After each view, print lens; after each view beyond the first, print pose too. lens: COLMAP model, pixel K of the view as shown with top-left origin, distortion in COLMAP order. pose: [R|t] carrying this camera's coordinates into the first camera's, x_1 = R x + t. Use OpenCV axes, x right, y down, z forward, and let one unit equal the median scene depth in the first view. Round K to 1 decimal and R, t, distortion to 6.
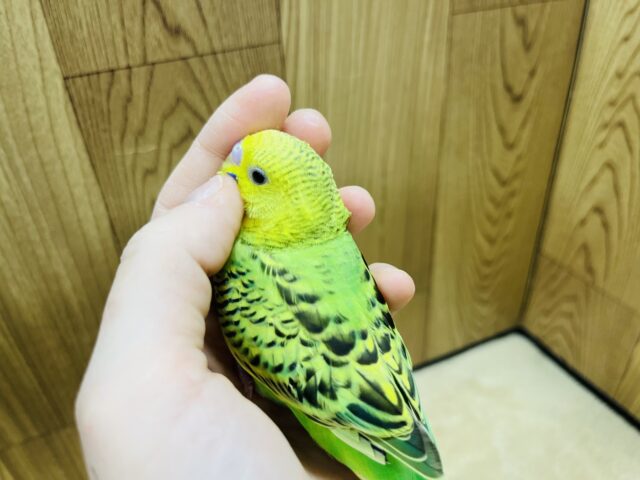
lens RADIAL K [[505.8, 0, 318.0], [0, 505.8, 236.8], [0, 0, 1]] dist [0.038583, -0.087915]
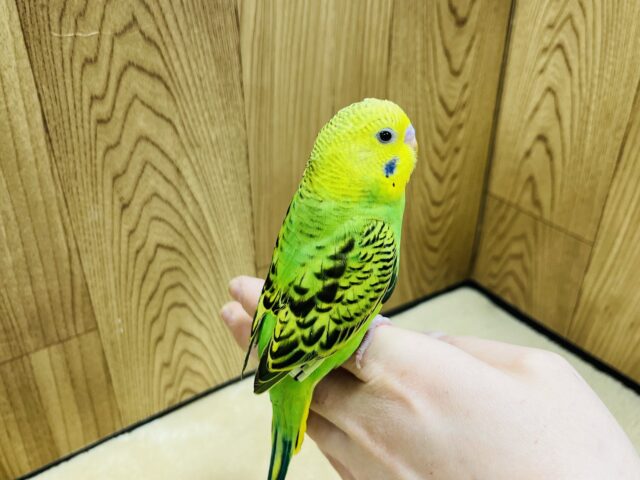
lens RADIAL K [[602.6, 0, 323.2], [0, 602.6, 234.9], [0, 0, 1]] dist [-0.001518, 0.000000]
pose [[0.986305, -0.023265, 0.163283, -0.088632], [0.031587, 0.998321, -0.048558, 0.226573], [-0.161879, 0.053051, 0.985384, -0.111353]]
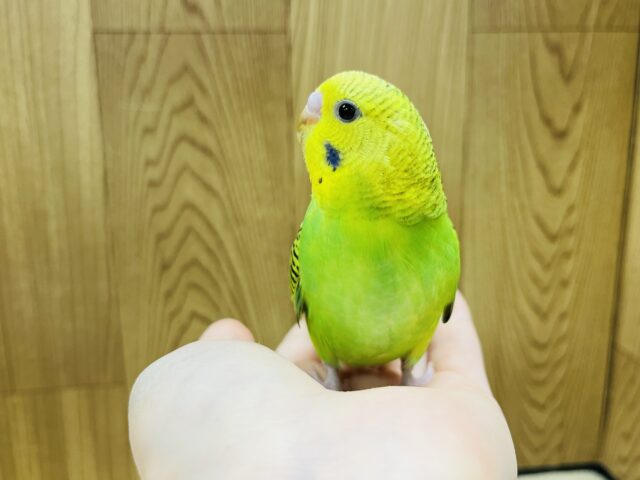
lens RADIAL K [[602.6, 0, 306.1], [0, 602.6, 230.0], [0, 0, 1]] dist [-0.001518, 0.000000]
pose [[0.953156, 0.108917, -0.282189, 0.333035], [-0.199583, 0.927477, -0.316155, 0.363925], [0.227289, 0.357665, 0.905768, -0.005992]]
